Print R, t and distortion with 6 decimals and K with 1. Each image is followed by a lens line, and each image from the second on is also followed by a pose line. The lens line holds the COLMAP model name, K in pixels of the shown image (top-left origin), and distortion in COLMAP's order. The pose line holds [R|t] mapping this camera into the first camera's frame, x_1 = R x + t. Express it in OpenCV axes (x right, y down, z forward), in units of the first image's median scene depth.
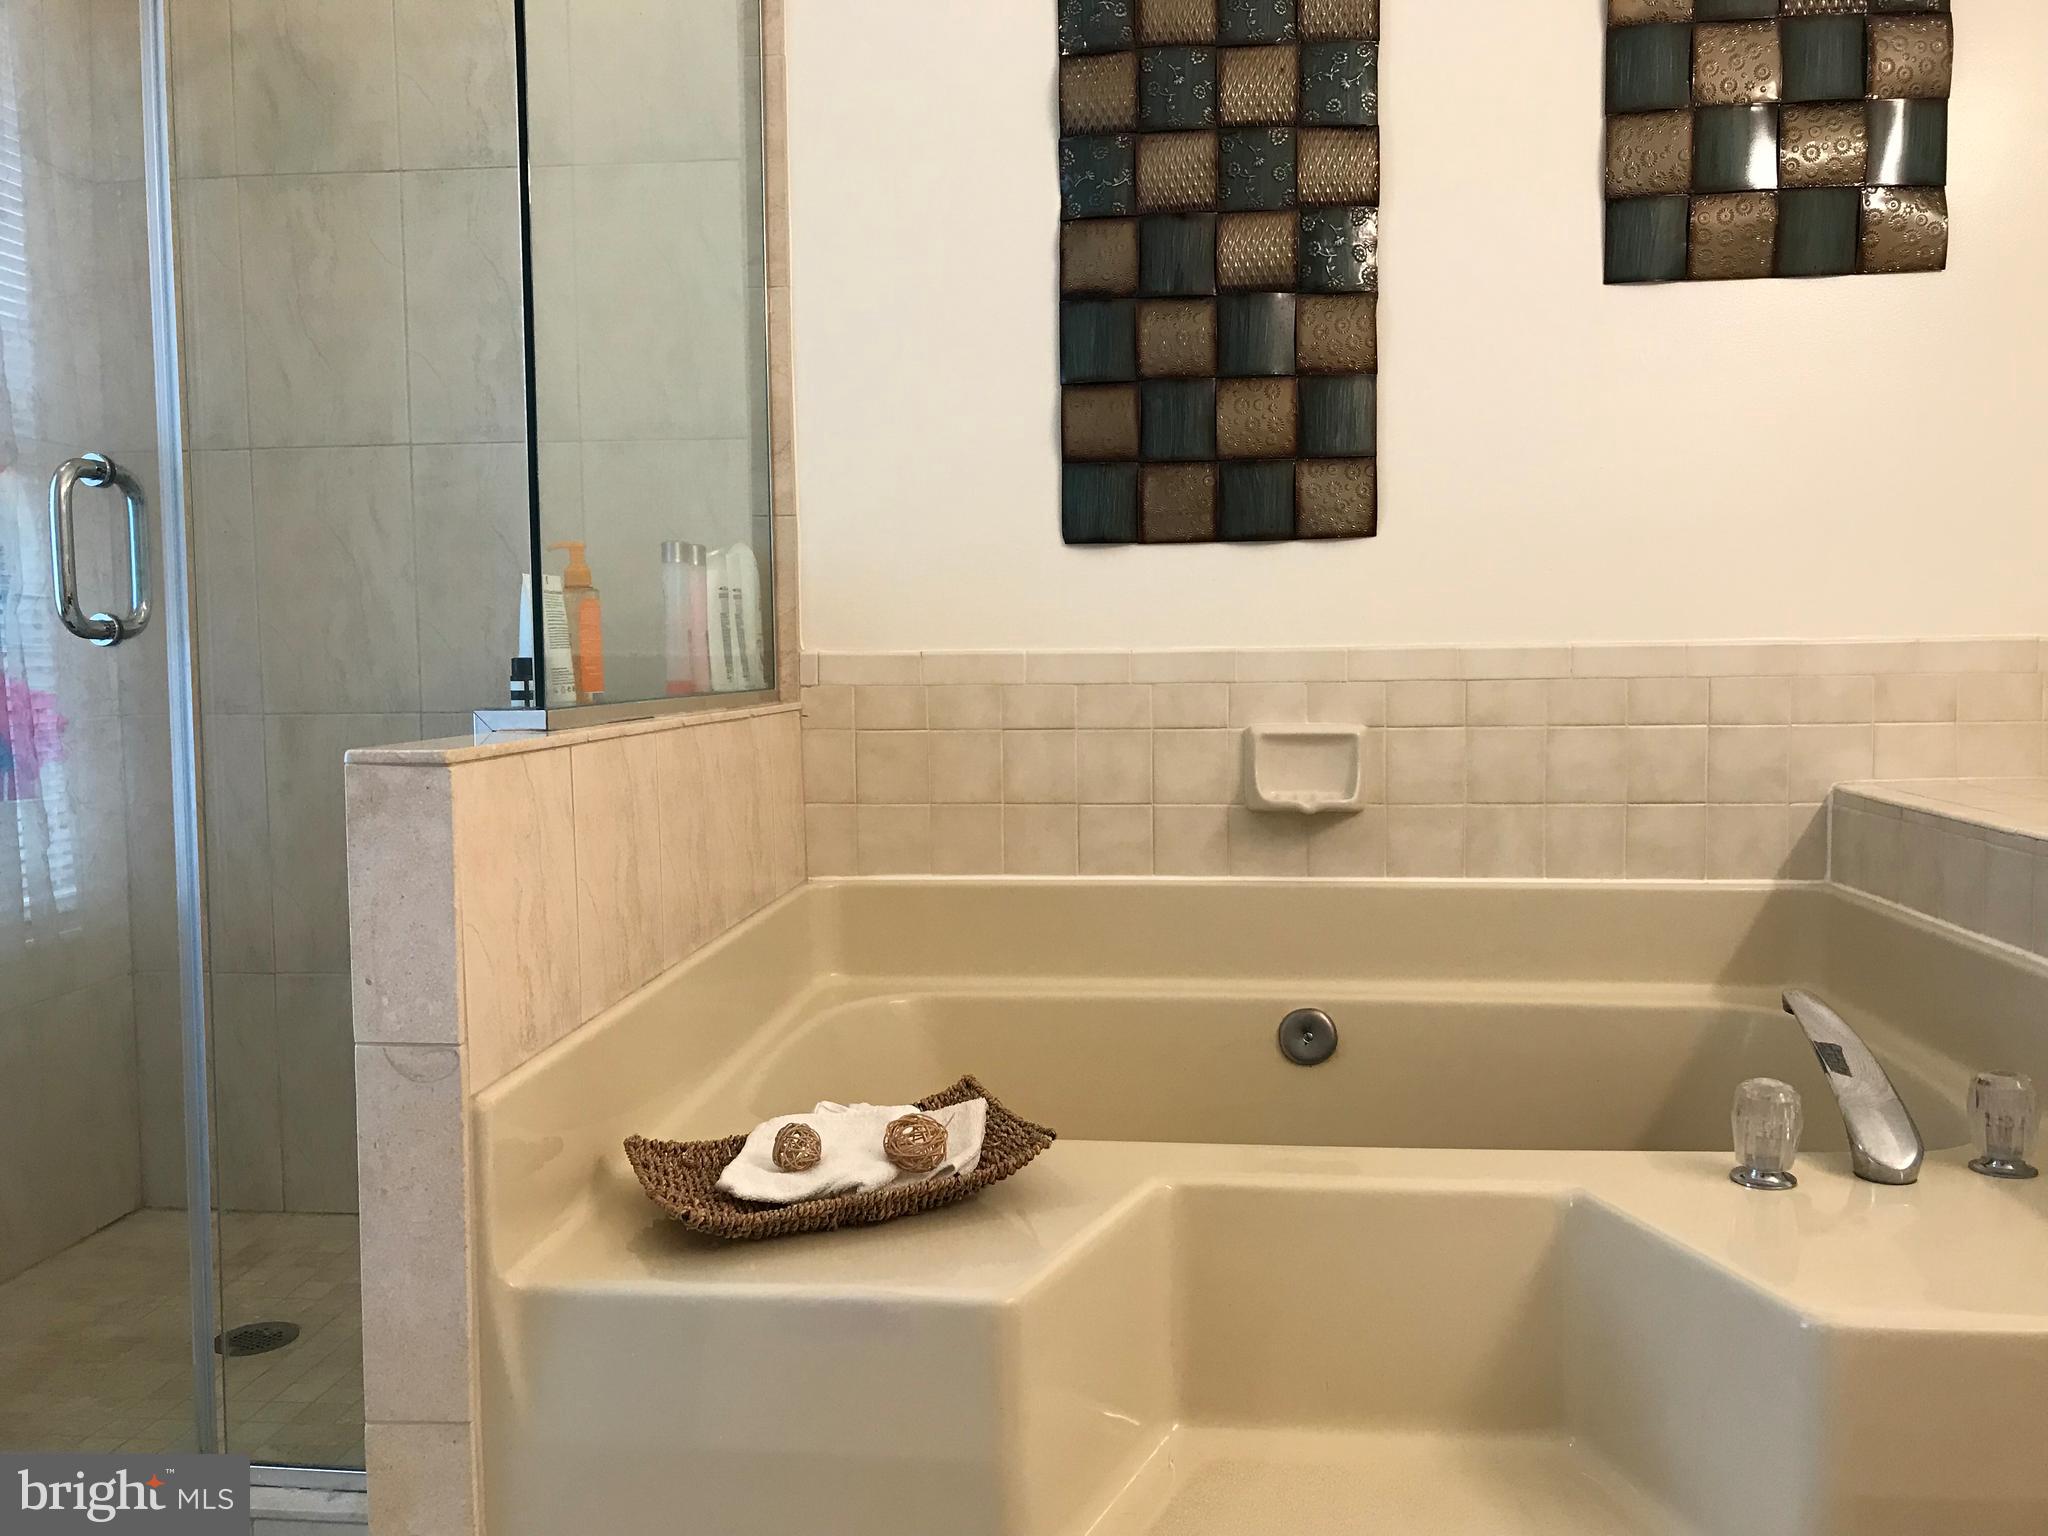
lens RADIAL K [[1666.8, 0, 1011.0], [0, 1666.8, 779.4], [0, 0, 1]] dist [0.029807, -0.043216]
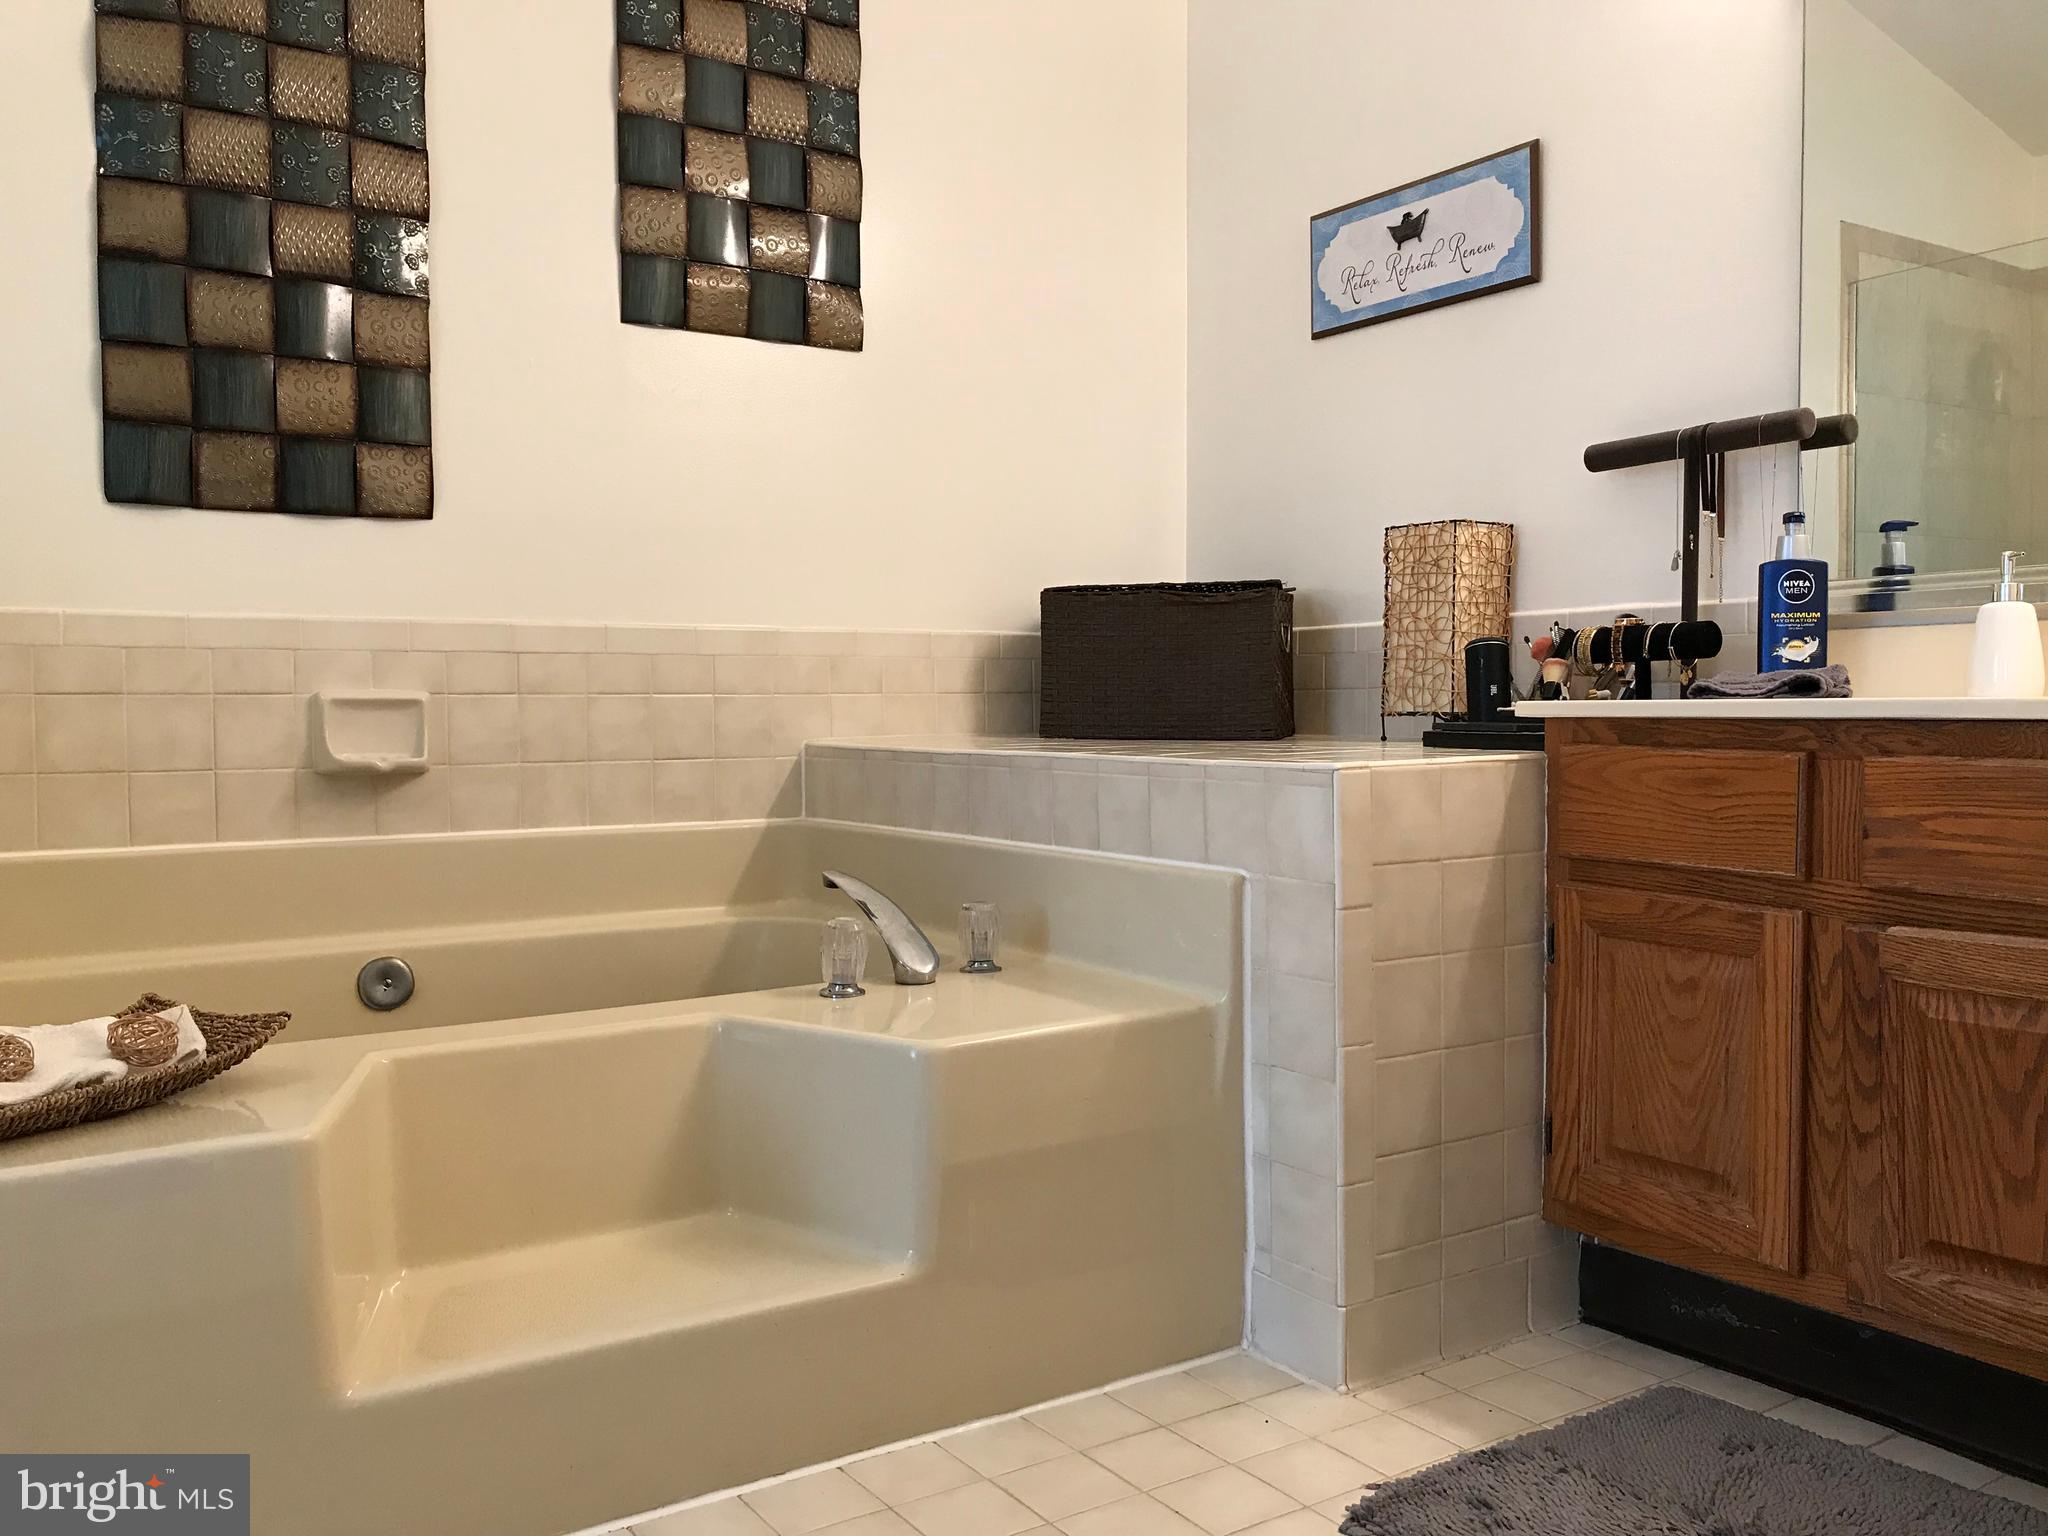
lens RADIAL K [[1666.8, 0, 1028.7], [0, 1666.8, 762.0], [0, 0, 1]] dist [0.029807, -0.043216]
pose [[0.776349, -0.015466, 0.630114, -0.173836], [0.045037, 0.998505, -0.030981, 0.065501], [-0.628693, 0.052431, 0.775884, -0.087871]]
